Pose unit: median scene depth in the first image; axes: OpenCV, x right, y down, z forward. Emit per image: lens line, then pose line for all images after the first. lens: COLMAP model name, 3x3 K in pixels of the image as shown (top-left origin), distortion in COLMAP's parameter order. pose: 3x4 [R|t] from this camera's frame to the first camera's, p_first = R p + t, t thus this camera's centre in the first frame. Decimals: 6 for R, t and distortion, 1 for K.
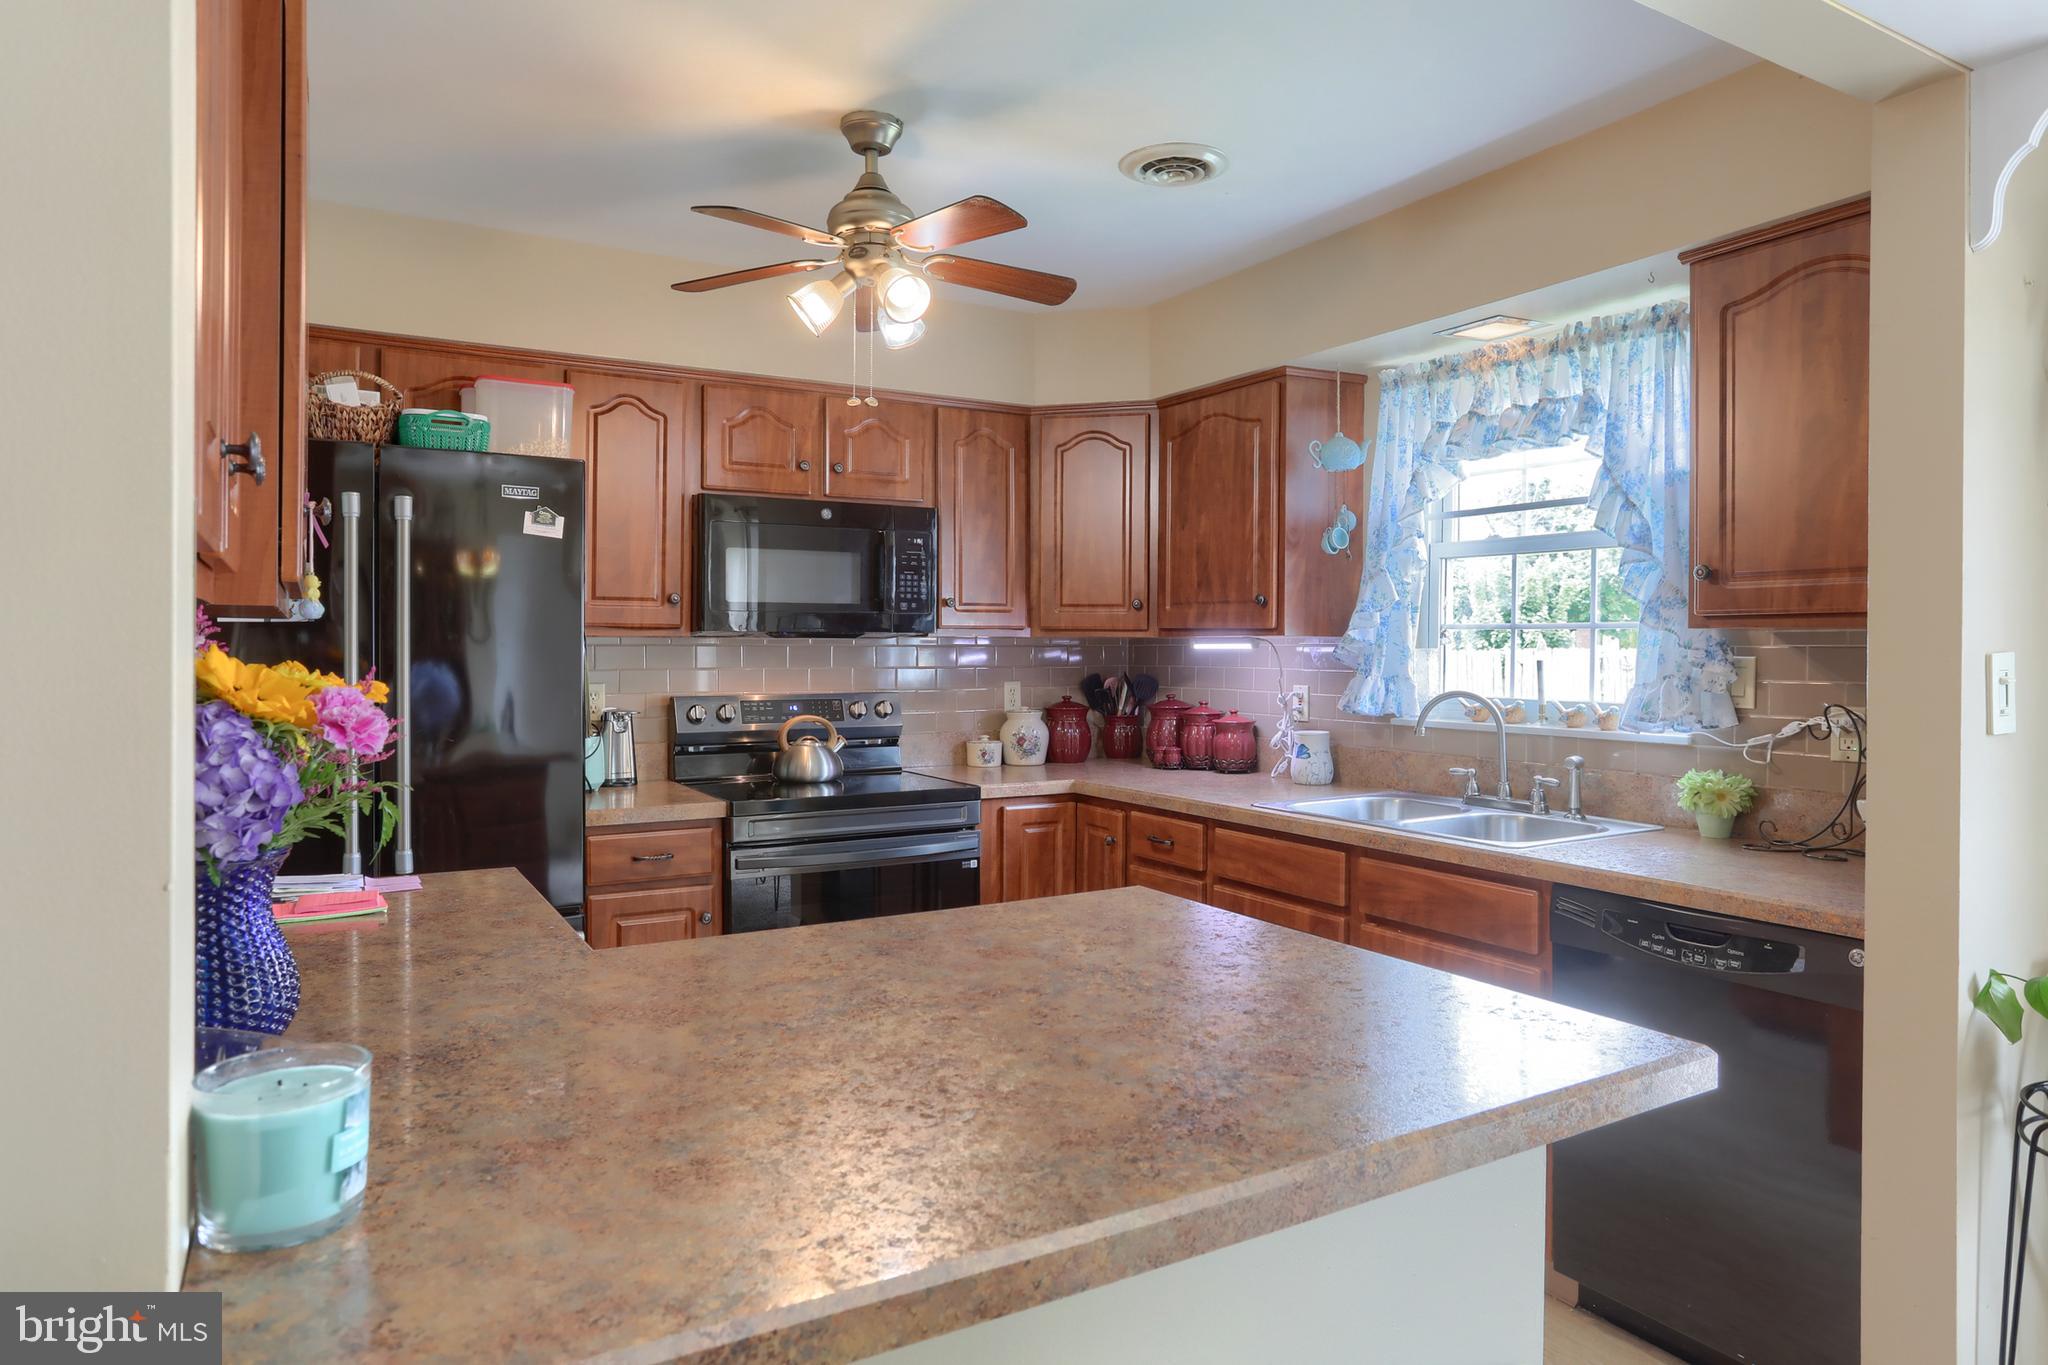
lens RADIAL K [[1239.7, 0, 1026.9], [0, 1239.7, 654.7], [0, 0, 1]] dist [-0.067128, 0.052654]
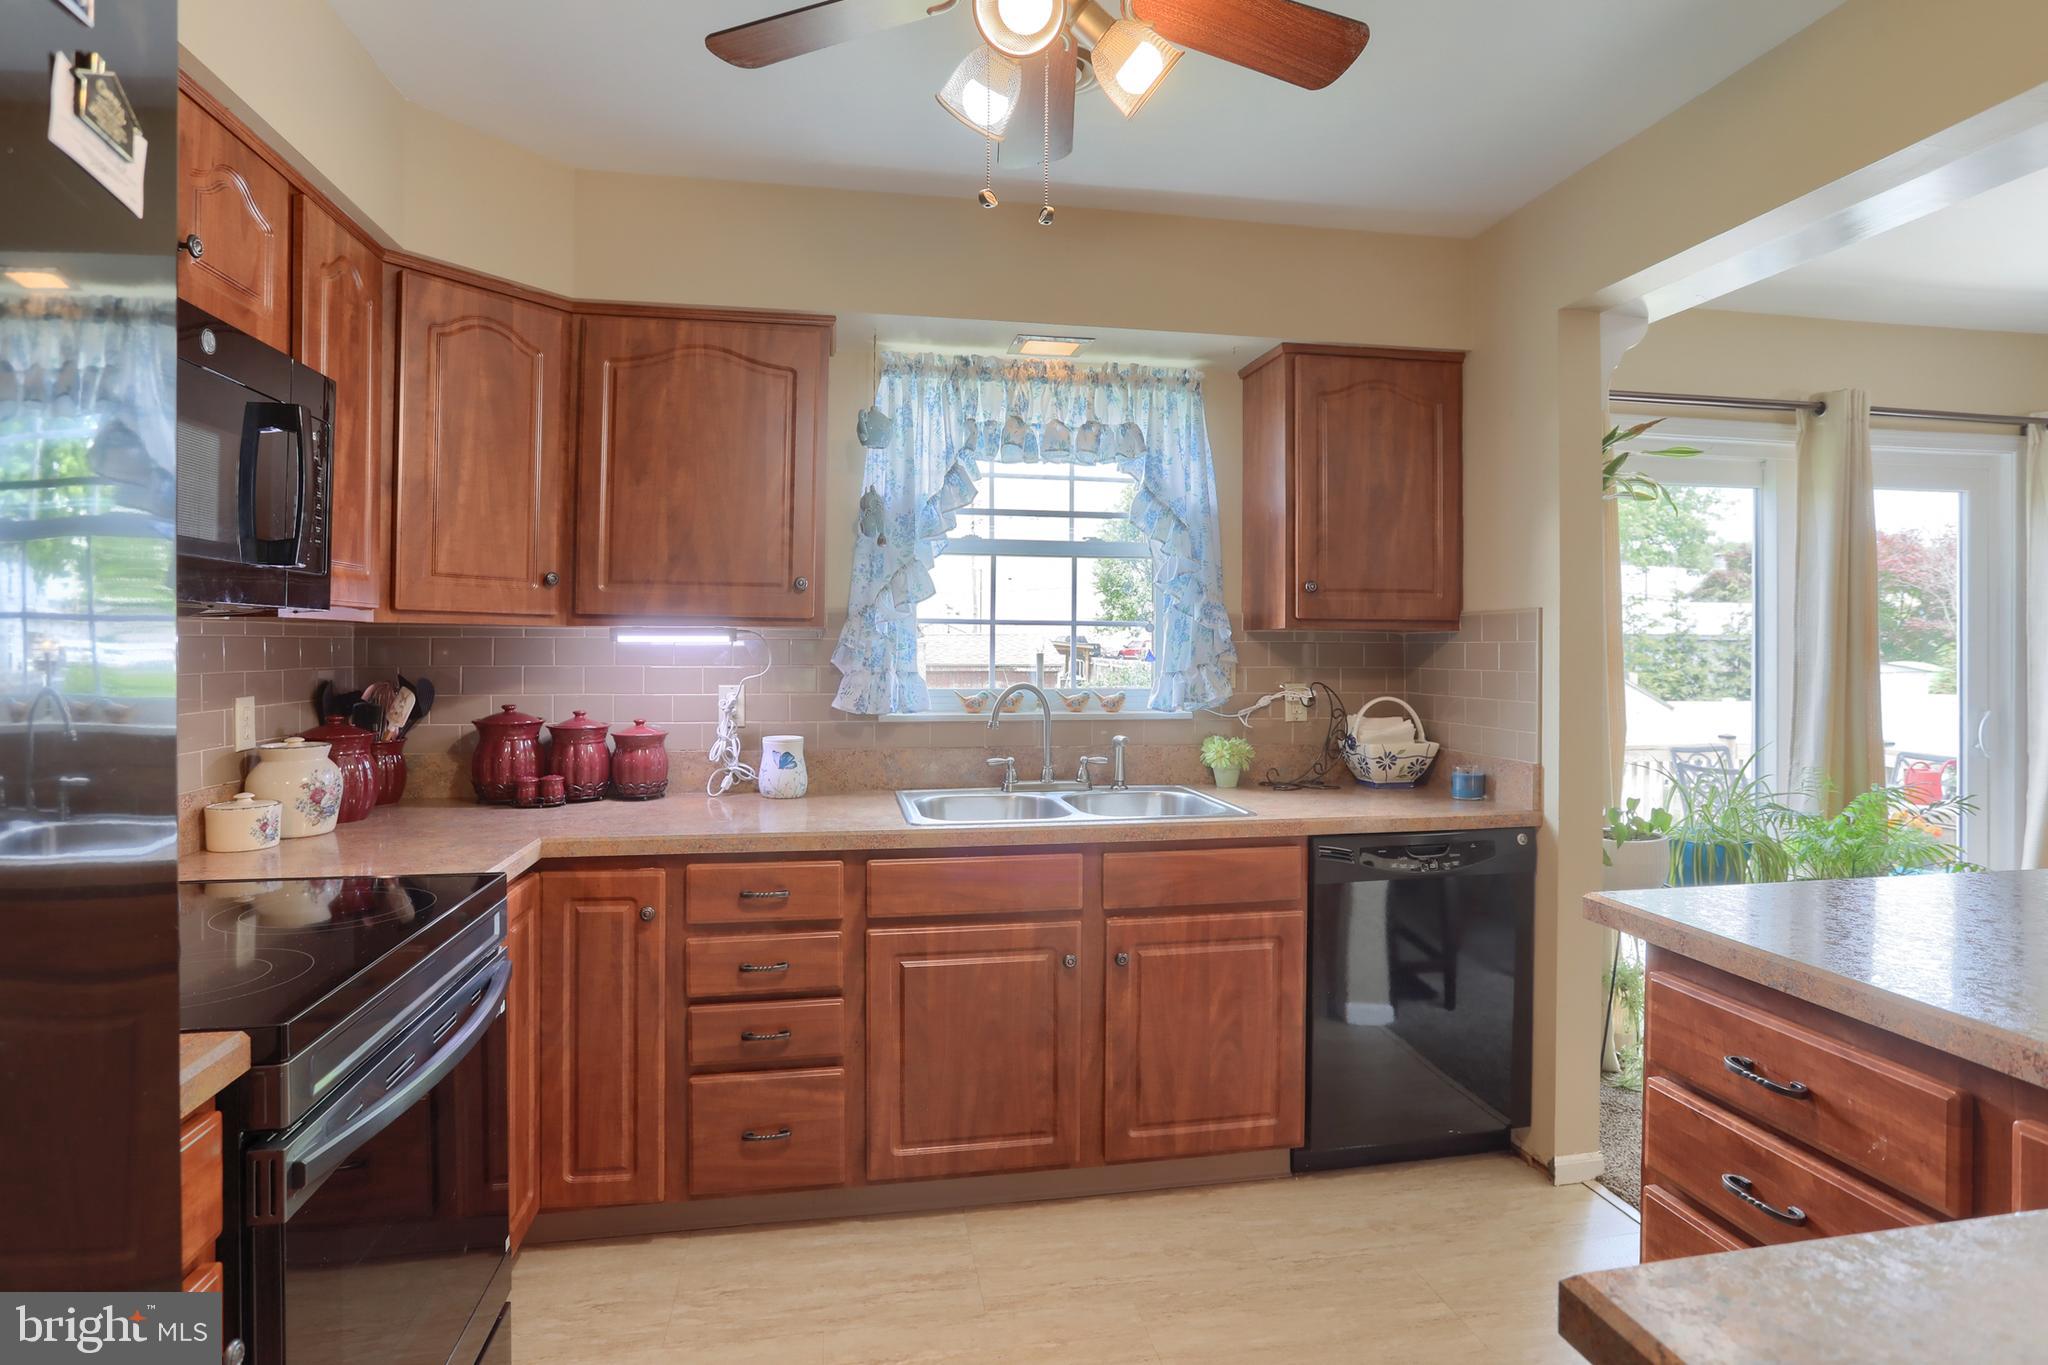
lens RADIAL K [[1054.4, 0, 1016.4], [0, 1054.4, 642.4], [0, 0, 1]] dist [-0.035856, 0.000934]
pose [[0.344691, 0.000381, 0.938716, -0.430349], [0.001344, 0.999999, -0.000899, -0.003869], [-0.938715, 0.001572, 0.344690, 0.610208]]
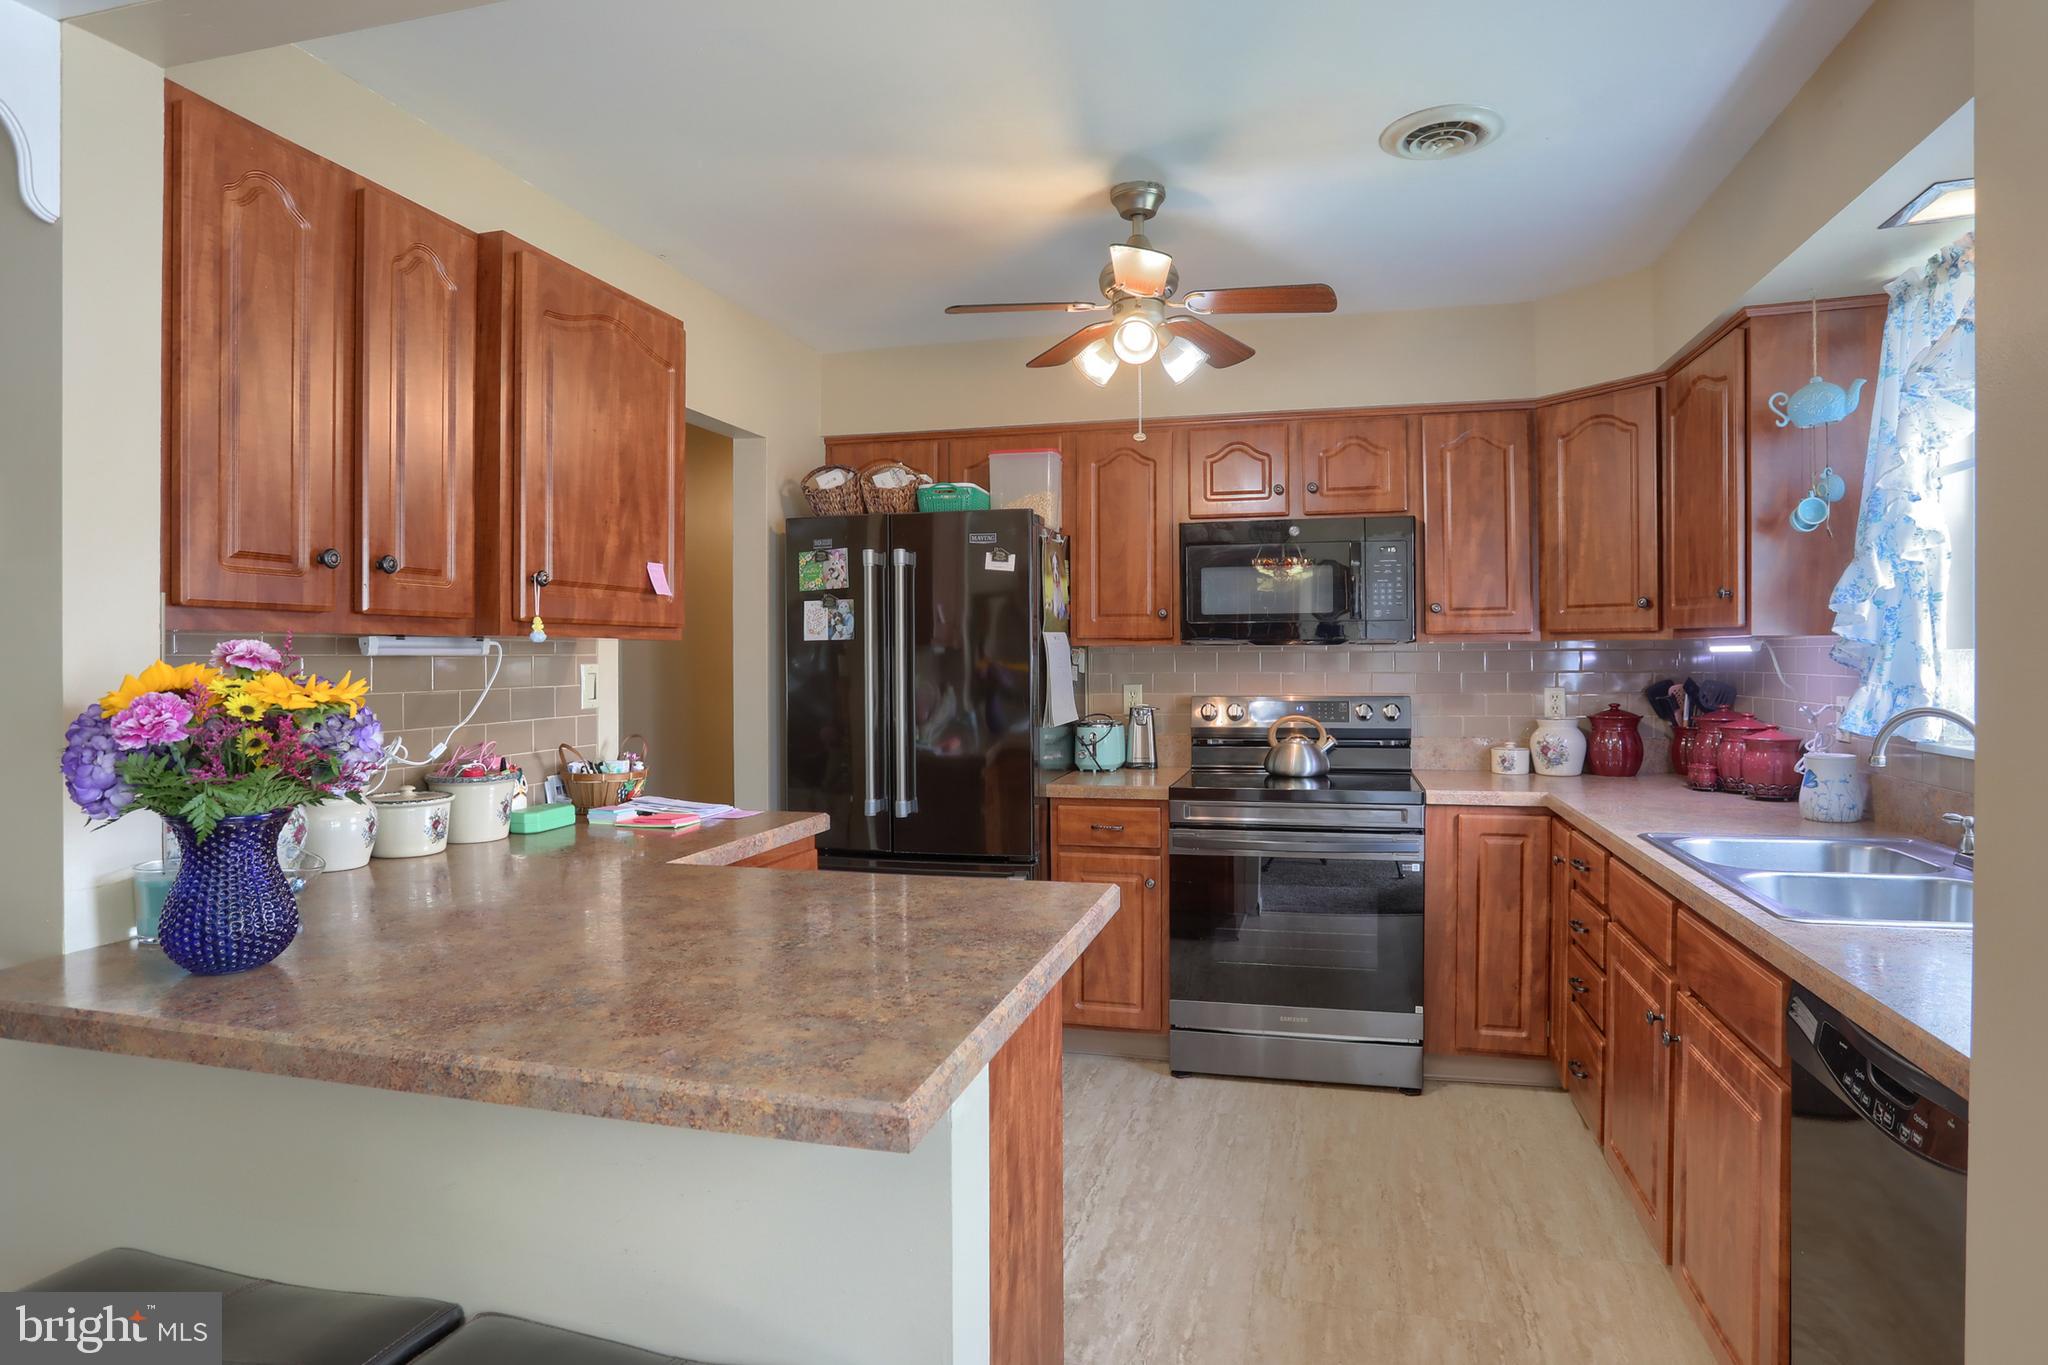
lens RADIAL K [[1105.9, 0, 1052.4], [0, 1105.9, 648.0], [0, 0, 1]] dist [-0.076940, 0.031359]
pose [[0.713003, -0.010788, -0.701078, 0.376912], [0.003762, 0.999926, -0.011560, -0.000304], [0.701151, 0.005605, 0.712991, 0.161895]]
